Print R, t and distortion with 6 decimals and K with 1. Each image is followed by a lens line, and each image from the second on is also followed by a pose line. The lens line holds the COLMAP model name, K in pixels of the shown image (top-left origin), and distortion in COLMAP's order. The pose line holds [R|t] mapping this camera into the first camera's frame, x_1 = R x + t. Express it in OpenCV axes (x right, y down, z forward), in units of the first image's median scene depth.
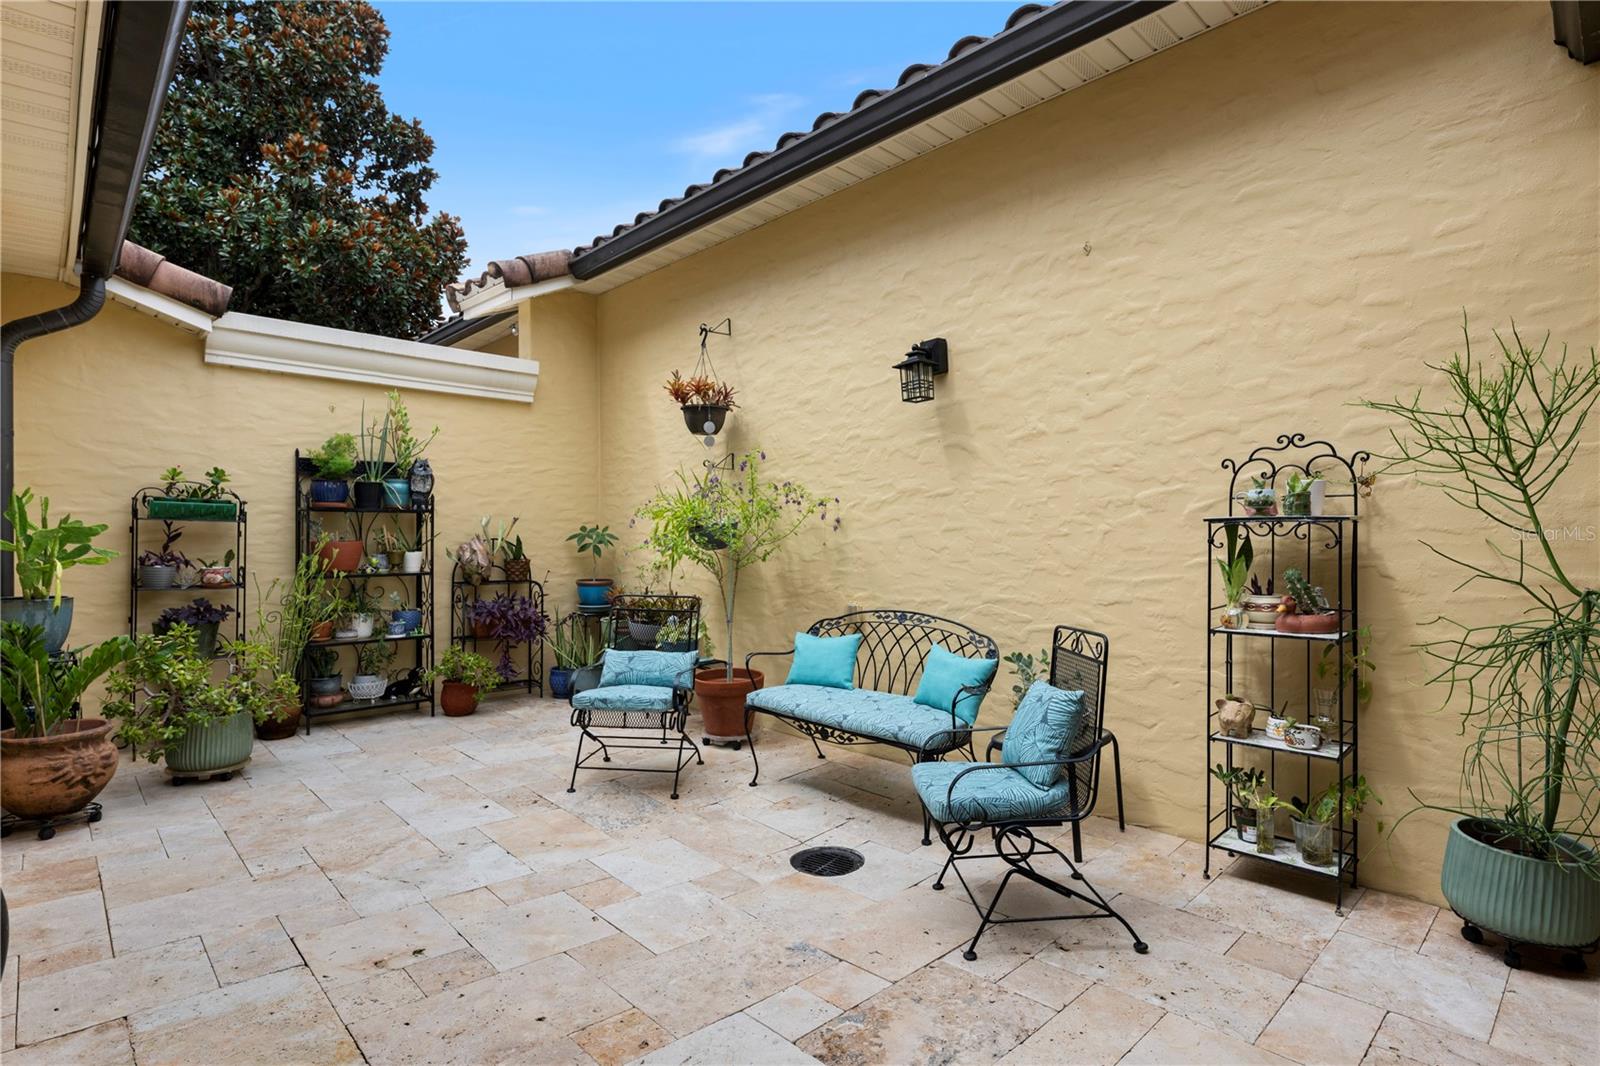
lens RADIAL K [[808.8, 0, 800.0], [0, 808.8, 533.0], [0, 0, 1]] dist [0.000409, -0.000037]
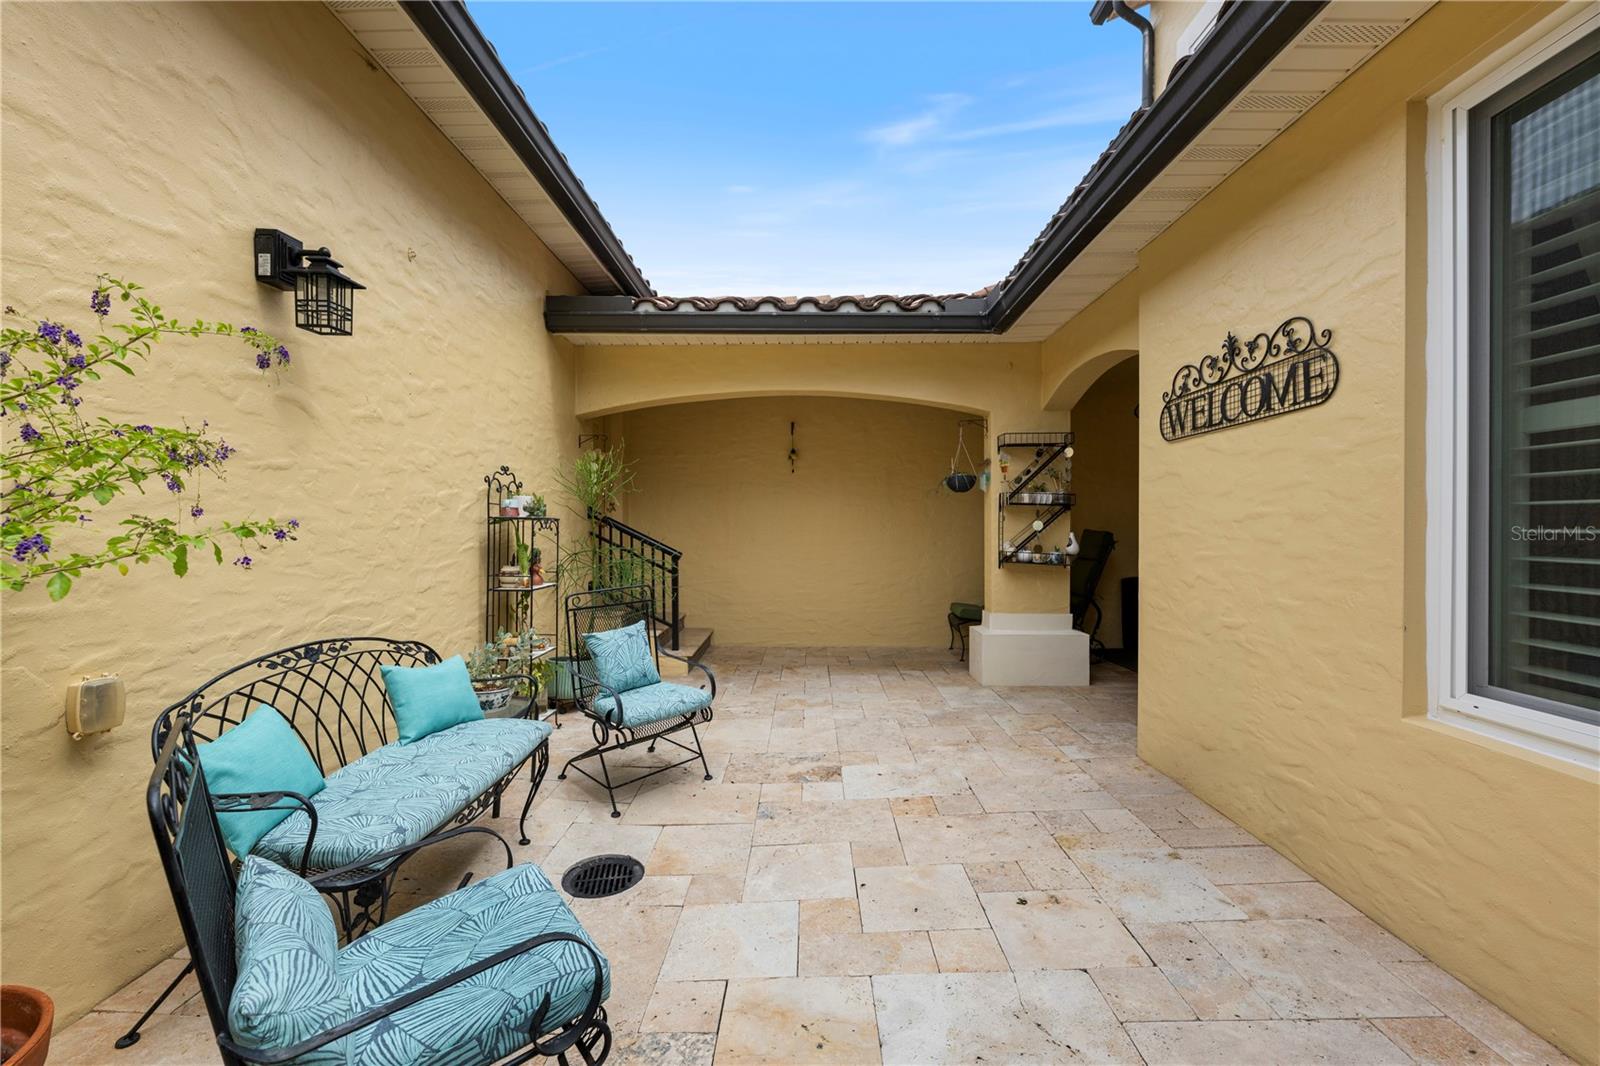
lens RADIAL K [[659.3, 0, 800.0], [0, 659.3, 533.0], [0, 0, 1]] dist [0.000594, 0.000043]
pose [[-0.719963, 0.002163, 0.694009, -0.585792], [0.005008, 0.999985, 0.002079, 0.009214], [-0.693994, 0.004973, -0.719963, 1.236183]]
